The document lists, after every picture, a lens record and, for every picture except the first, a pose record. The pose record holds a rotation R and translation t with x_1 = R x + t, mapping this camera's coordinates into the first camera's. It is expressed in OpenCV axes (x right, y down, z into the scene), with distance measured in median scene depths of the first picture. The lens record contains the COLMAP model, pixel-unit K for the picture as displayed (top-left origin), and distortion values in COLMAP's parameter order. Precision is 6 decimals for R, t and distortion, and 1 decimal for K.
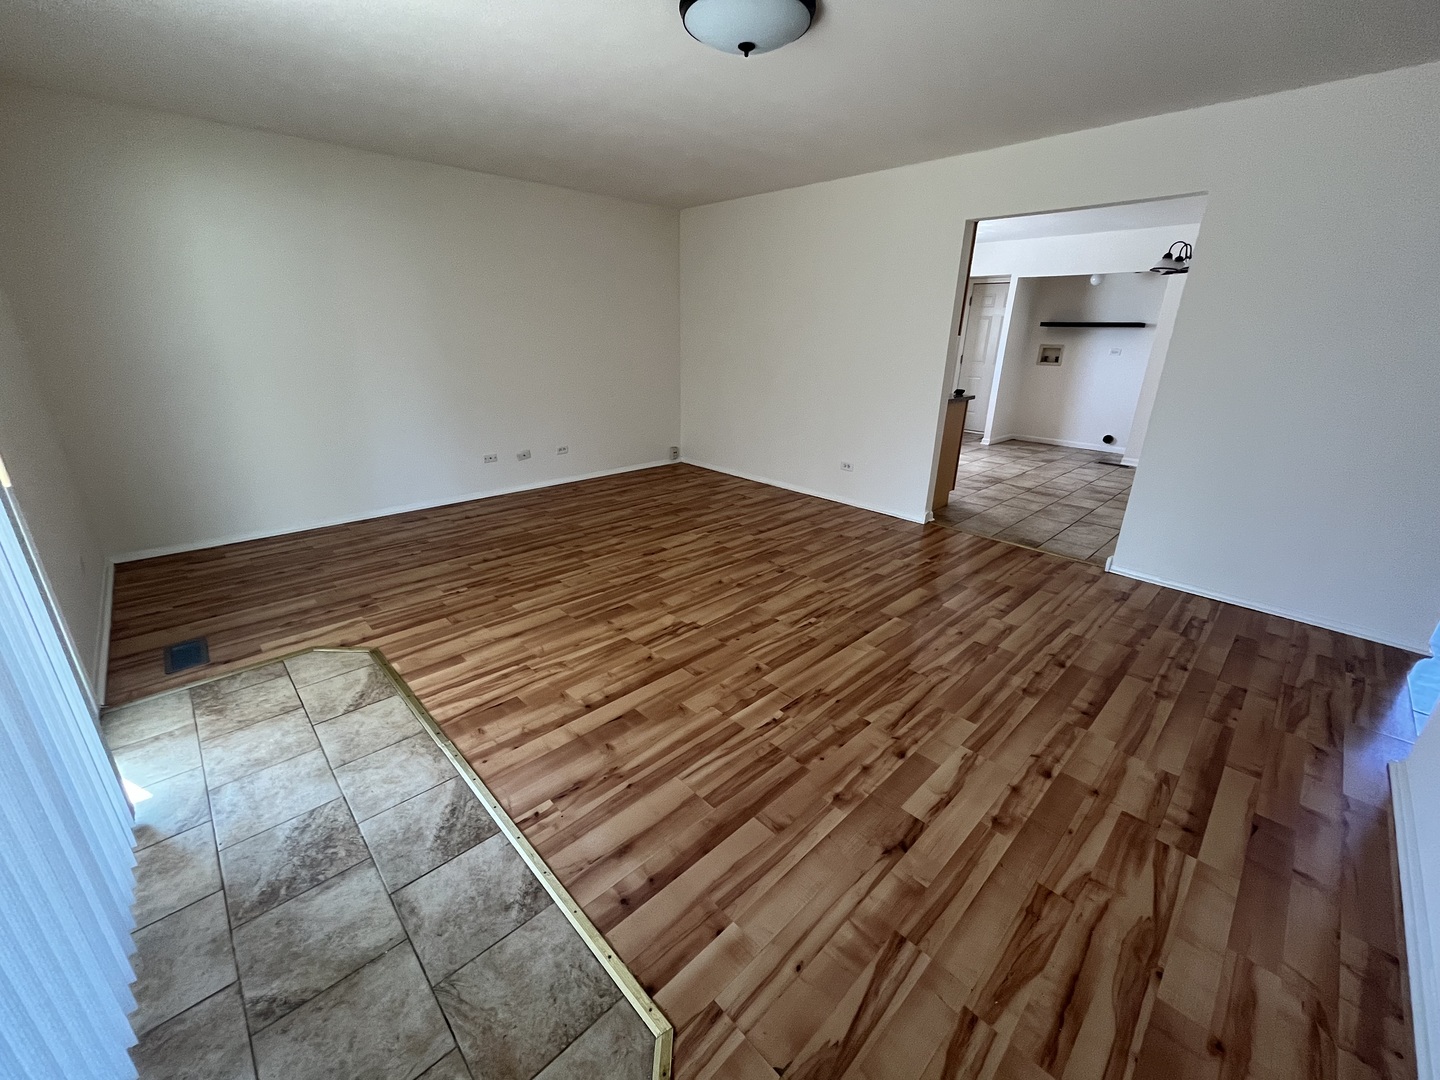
lens RADIAL K [[578.9, 0, 726.6], [0, 578.9, 534.8], [0, 0, 1]] dist [-0.003040, 0.000432]
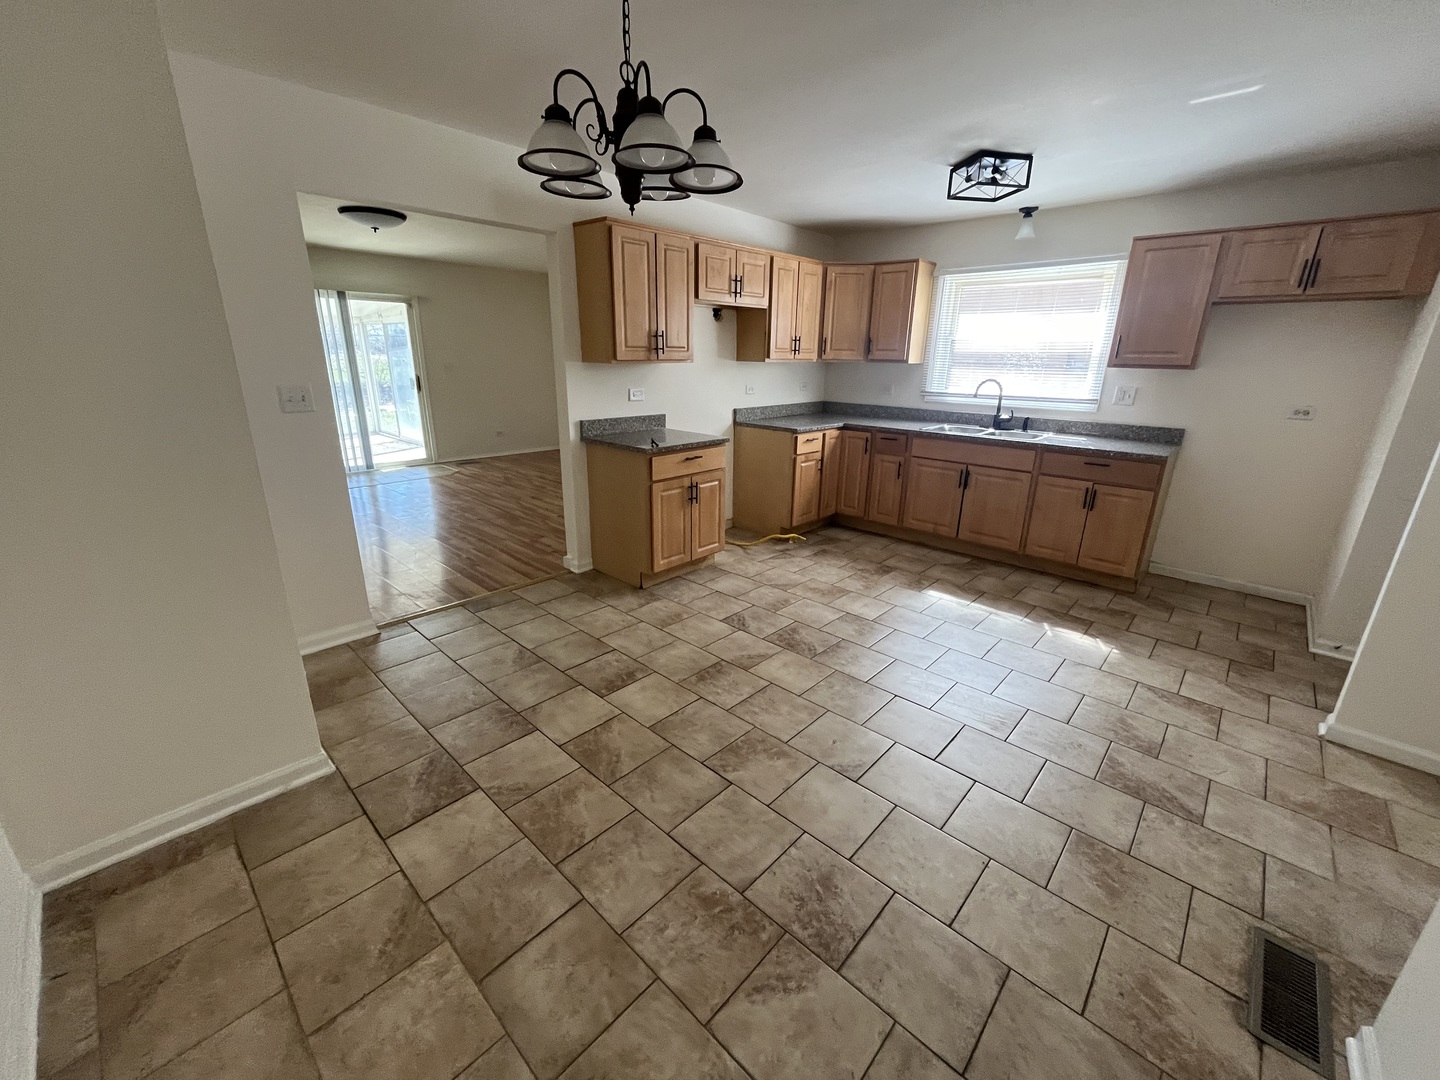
lens RADIAL K [[578.9, 0, 723.9], [0, 578.9, 538.8], [0, 0, 1]] dist [-0.003040, 0.000432]
pose [[0.052997, 0.285359, -0.956954, 1.573284], [-0.356529, 0.900549, 0.248794, -0.485715], [0.932780, 0.327997, 0.149466, 1.408108]]
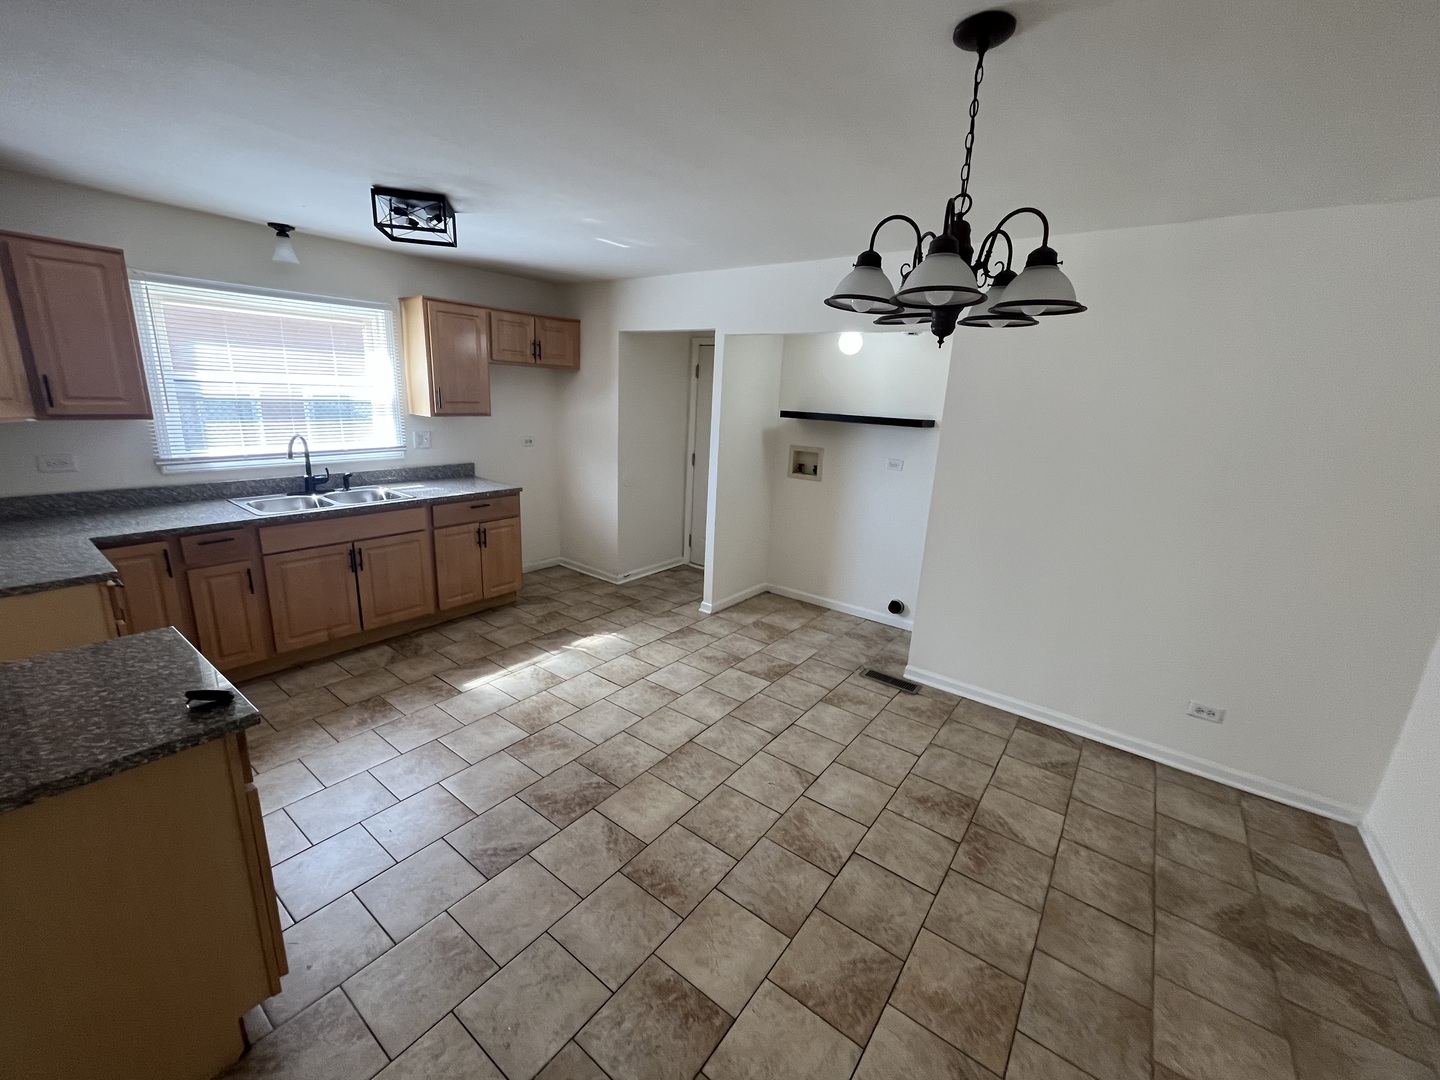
lens RADIAL K [[578.9, 0, 719.8], [0, 578.9, 535.2], [0, 0, 1]] dist [-0.003040, 0.000432]
pose [[0.987324, -0.011428, 0.158306, 0.848922], [0.027186, 0.994841, -0.097733, -0.405213], [-0.156373, 0.100798, 0.982541, 0.957857]]
